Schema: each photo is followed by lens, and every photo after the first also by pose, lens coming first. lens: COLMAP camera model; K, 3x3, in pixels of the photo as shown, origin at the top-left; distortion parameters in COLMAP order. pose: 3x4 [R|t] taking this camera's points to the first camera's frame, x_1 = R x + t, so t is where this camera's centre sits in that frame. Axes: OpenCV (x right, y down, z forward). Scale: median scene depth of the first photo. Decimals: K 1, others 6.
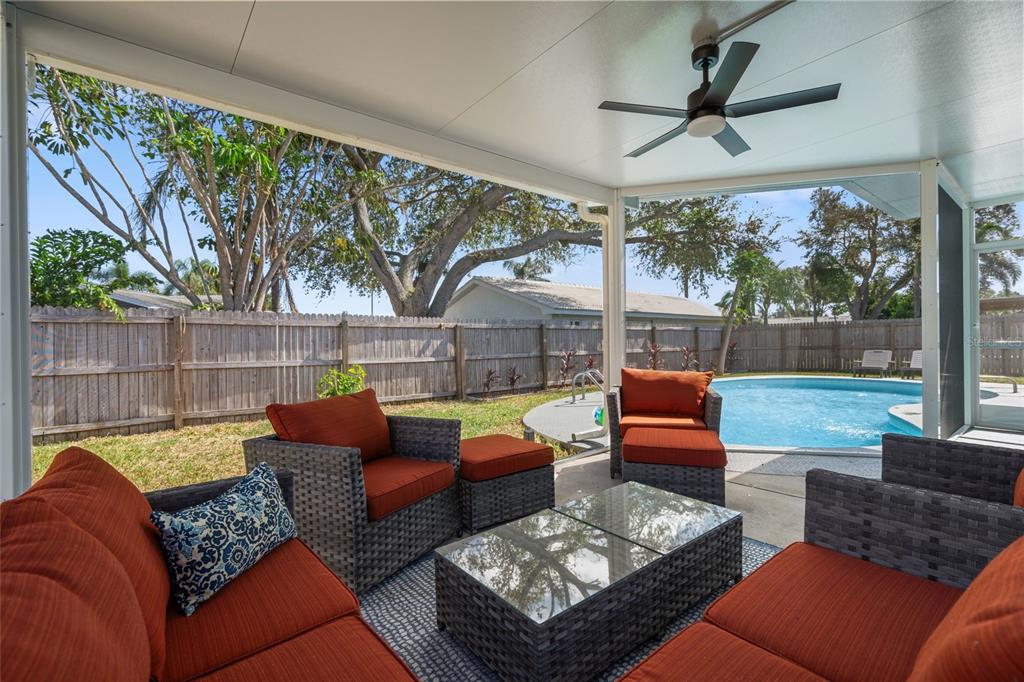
lens RADIAL K [[467.6, 0, 512.0], [0, 467.6, 341.0], [0, 0, 1]] dist [0.002388, 0.000025]
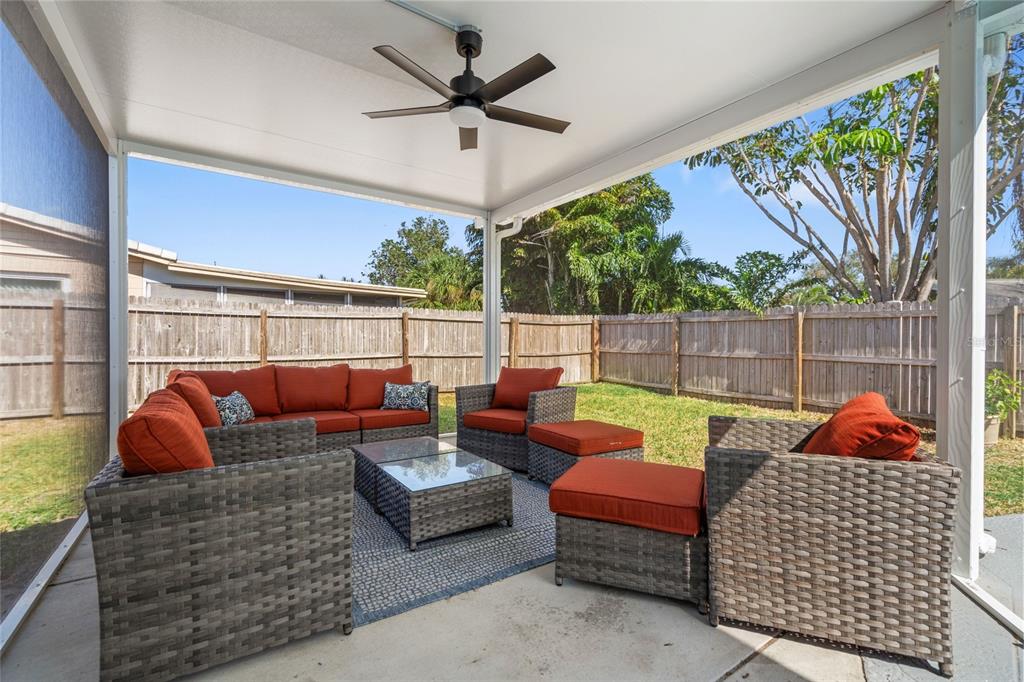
lens RADIAL K [[467.6, 0, 512.0], [0, 467.6, 341.0], [0, 0, 1]] dist [0.002388, 0.000025]
pose [[-0.098562, 0.021995, -0.994888, 0.315719], [-0.002984, 0.999745, 0.022398, -0.004329], [0.995126, 0.005176, -0.098472, 0.276387]]
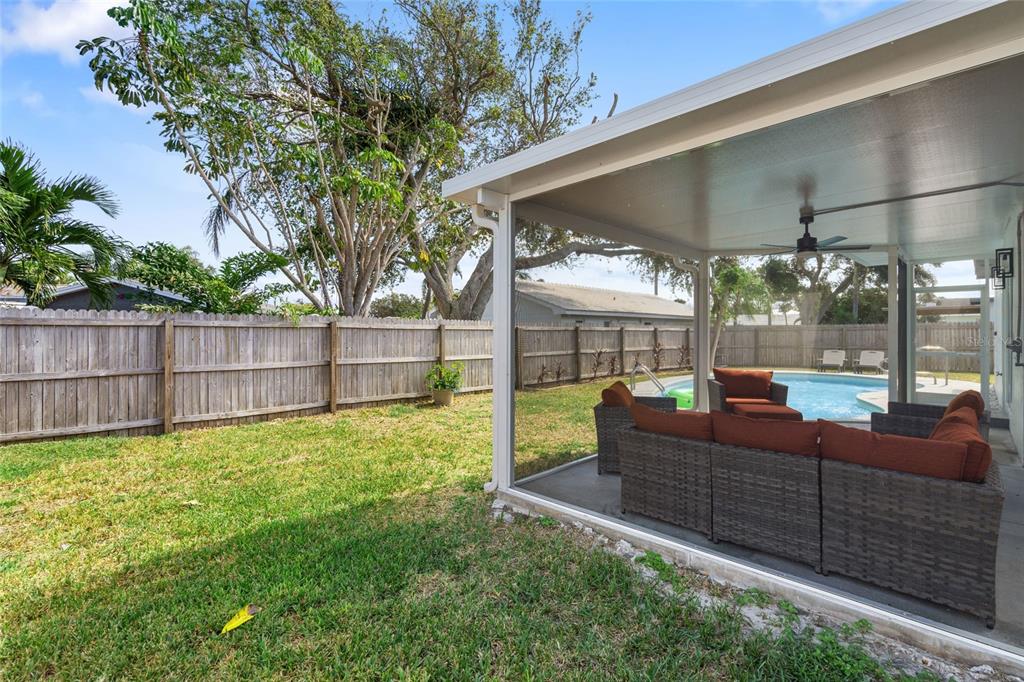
lens RADIAL K [[472.1, 0, 528.1], [0, 472.1, 330.7], [0, 0, 1]] dist [0.020373, 0.000330]
pose [[0.992922, 0.013906, 0.117952, -0.225810], [-0.013436, 0.999898, -0.004778, -0.019946], [-0.118006, 0.003160, 0.993008, -0.204129]]
